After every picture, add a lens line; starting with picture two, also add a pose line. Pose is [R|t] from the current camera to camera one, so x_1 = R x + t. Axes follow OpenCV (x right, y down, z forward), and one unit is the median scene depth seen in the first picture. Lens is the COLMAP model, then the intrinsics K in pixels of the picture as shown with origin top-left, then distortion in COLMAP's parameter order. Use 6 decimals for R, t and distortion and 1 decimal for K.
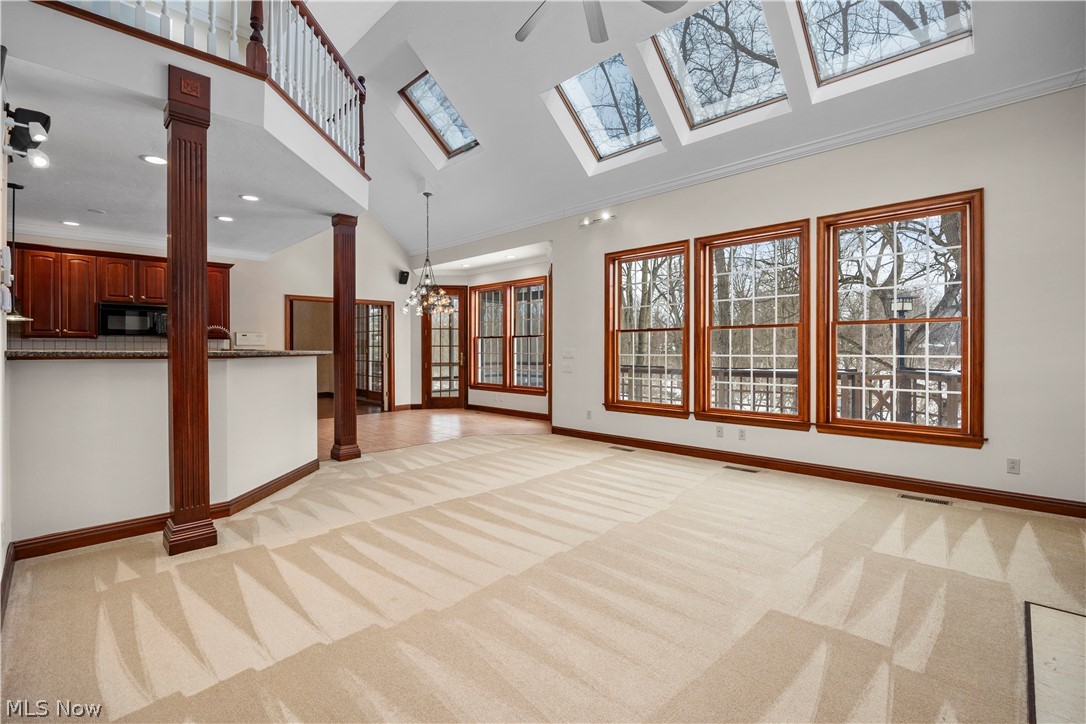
lens RADIAL K [[473.7, 0, 544.3], [0, 473.7, 350.9], [0, 0, 1]] dist [-0.017247, 0.002354]
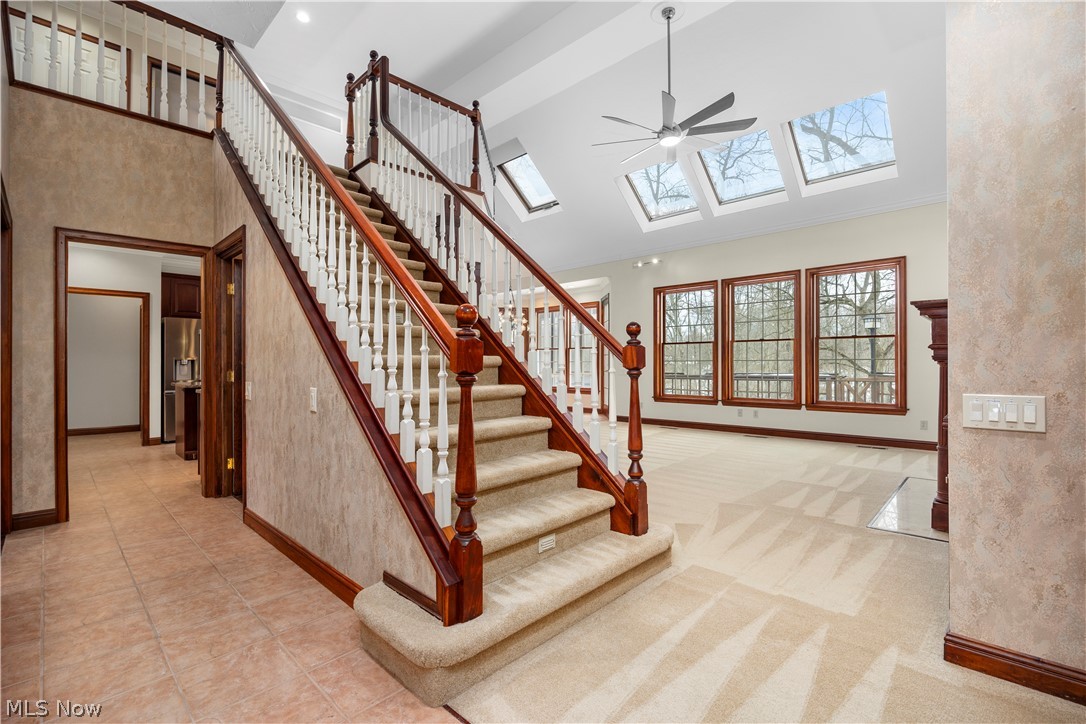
lens RADIAL K [[473.7, 0, 544.9], [0, 473.7, 359.7], [0, 0, 1]] dist [-0.017247, 0.002354]
pose [[0.999964, 0.000535, 0.008431, -0.230446], [-0.000433, 0.999927, -0.012049, 0.023858], [-0.008437, 0.012045, 0.999892, -0.428415]]
